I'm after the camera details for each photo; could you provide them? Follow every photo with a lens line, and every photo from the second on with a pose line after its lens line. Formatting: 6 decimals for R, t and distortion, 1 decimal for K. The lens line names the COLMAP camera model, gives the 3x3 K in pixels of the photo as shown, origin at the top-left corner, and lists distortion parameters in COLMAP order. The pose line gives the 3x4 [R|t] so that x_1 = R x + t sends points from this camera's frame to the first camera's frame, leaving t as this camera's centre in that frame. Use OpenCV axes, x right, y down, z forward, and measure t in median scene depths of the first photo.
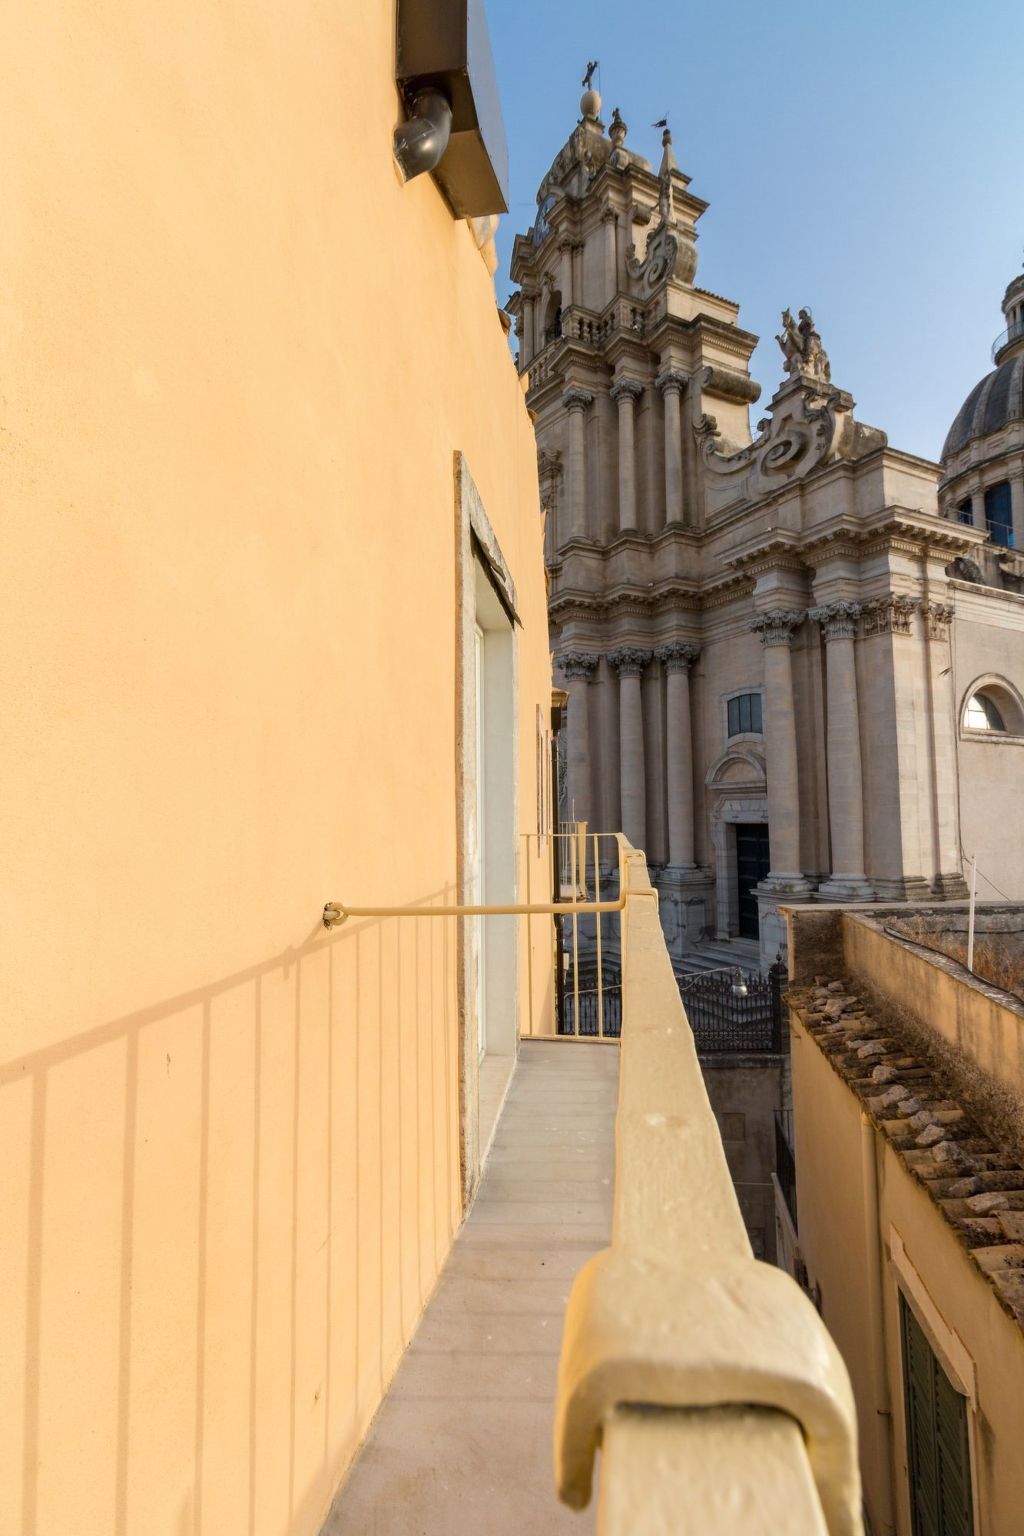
lens RADIAL K [[716.8, 0, 512.0], [0, 716.8, 768.0], [0, 0, 1]] dist [0.000832, 0.001087]
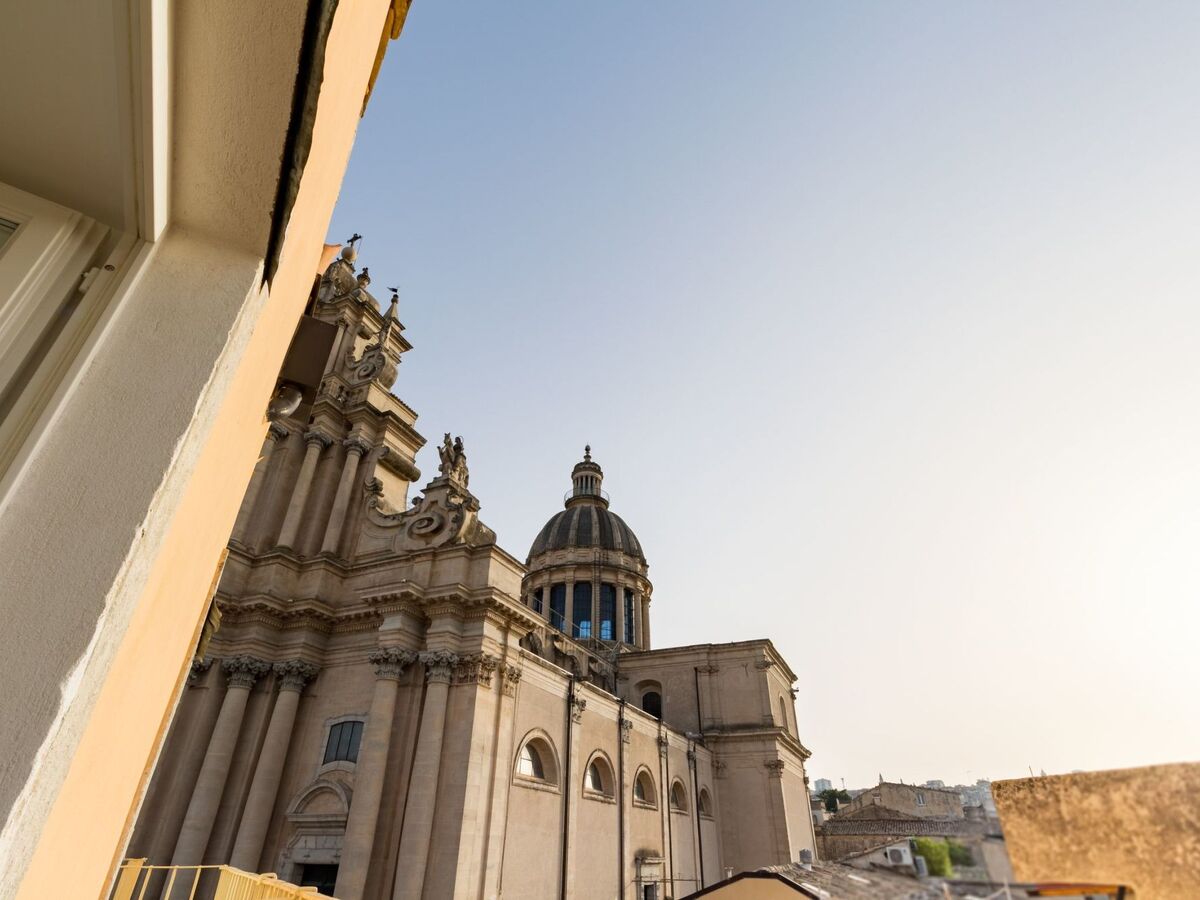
lens RADIAL K [[630.7, 0, 601.9], [0, 630.7, 443.7], [0, 0, 1]] dist [0.001375, 0.001849]
pose [[0.776470, 0.357626, 0.518843, -0.021802], [-0.057130, 0.859918, -0.507224, -0.001236], [-0.627560, 0.364203, 0.688132, -0.044415]]
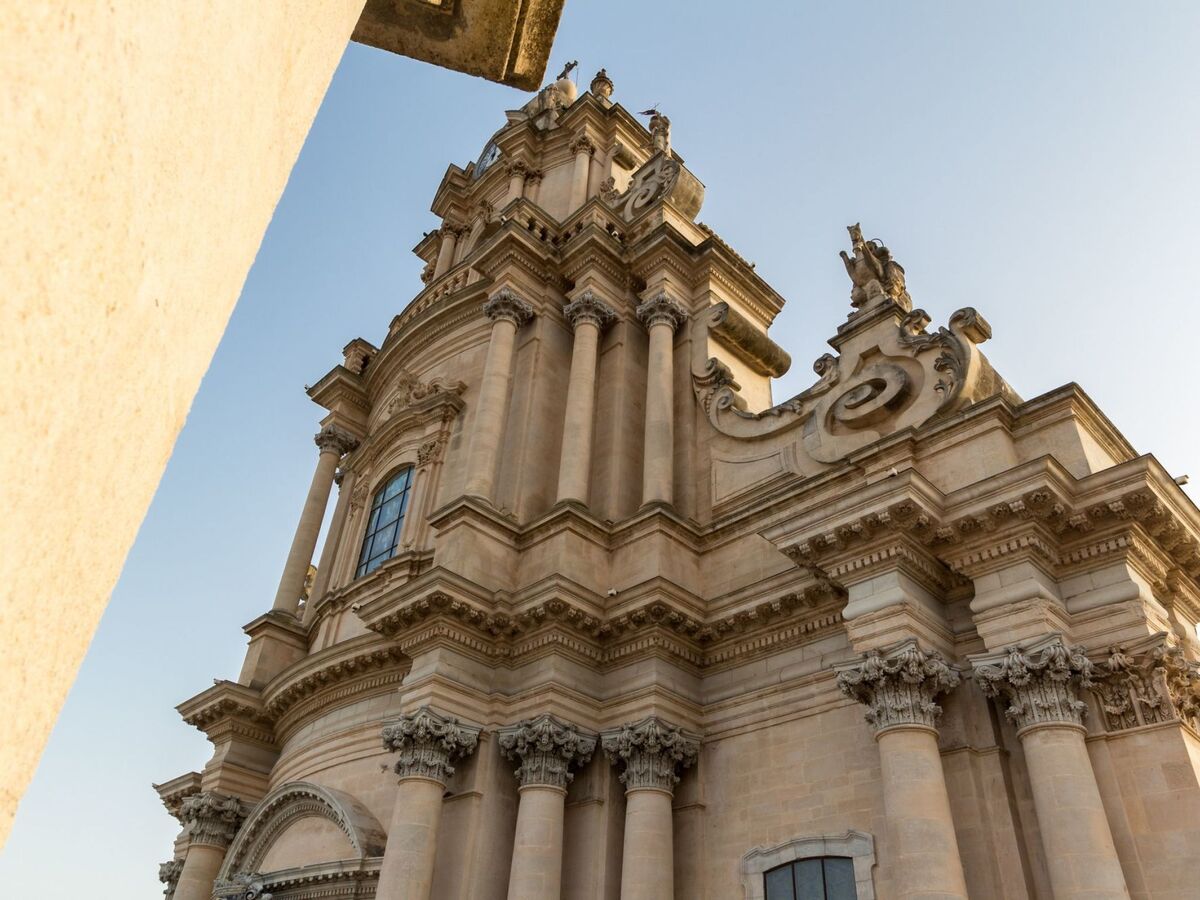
lens RADIAL K [[917.1, 0, 600.4], [0, 917.1, 442.9], [0, 0, 1]] dist [0.001175, 0.003575]
pose [[0.950584, 0.233139, 0.205026, 0.034129], [-0.085199, 0.830917, -0.549835, 0.003654], [-0.298547, 0.505196, 0.809720, 0.443631]]
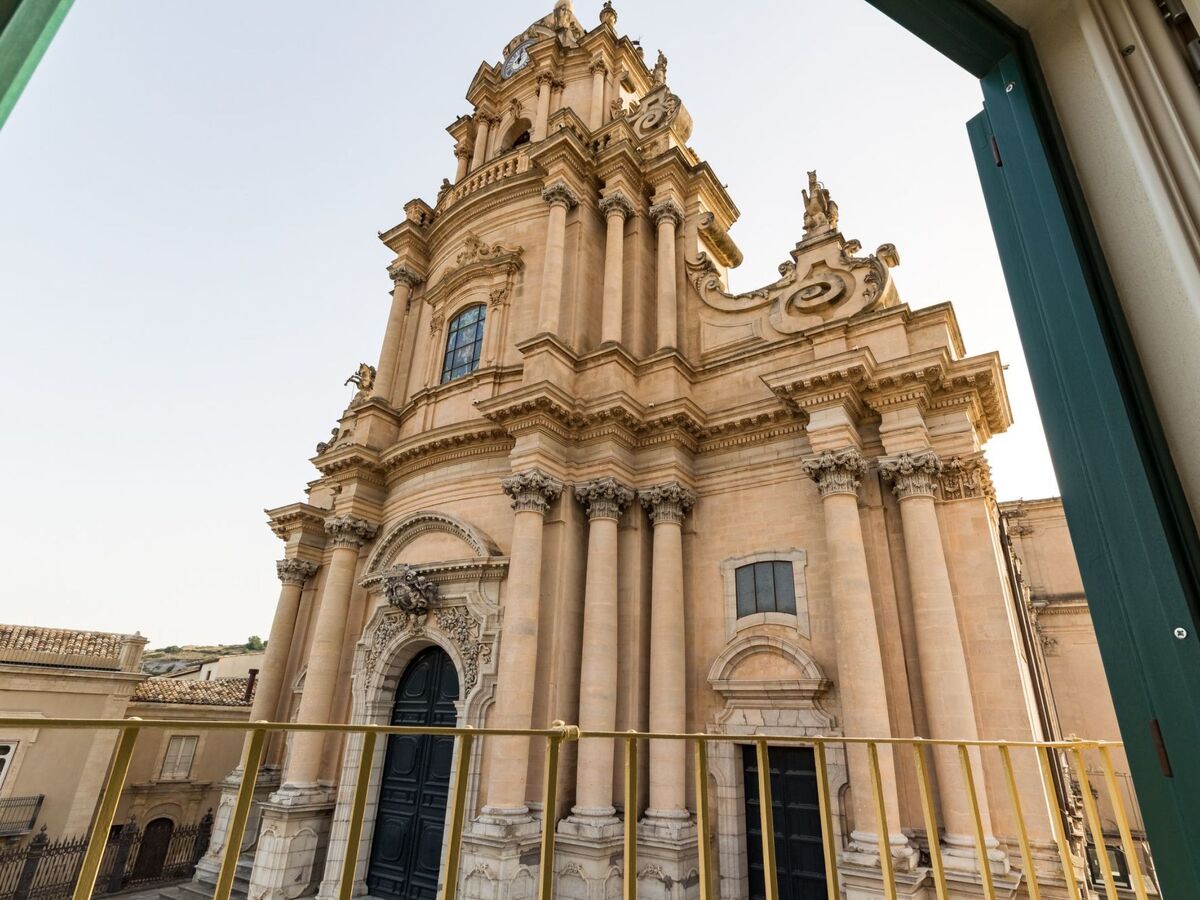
lens RADIAL K [[646.4, 0, 621.4], [0, 646.4, 456.2], [0, 0, 1]] dist [0.002390, 0.001183]
pose [[0.869536, 0.223378, 0.440466, -0.127937], [-0.068401, 0.937741, -0.340534, 0.035243], [-0.489110, 0.265979, 0.830678, 0.450355]]
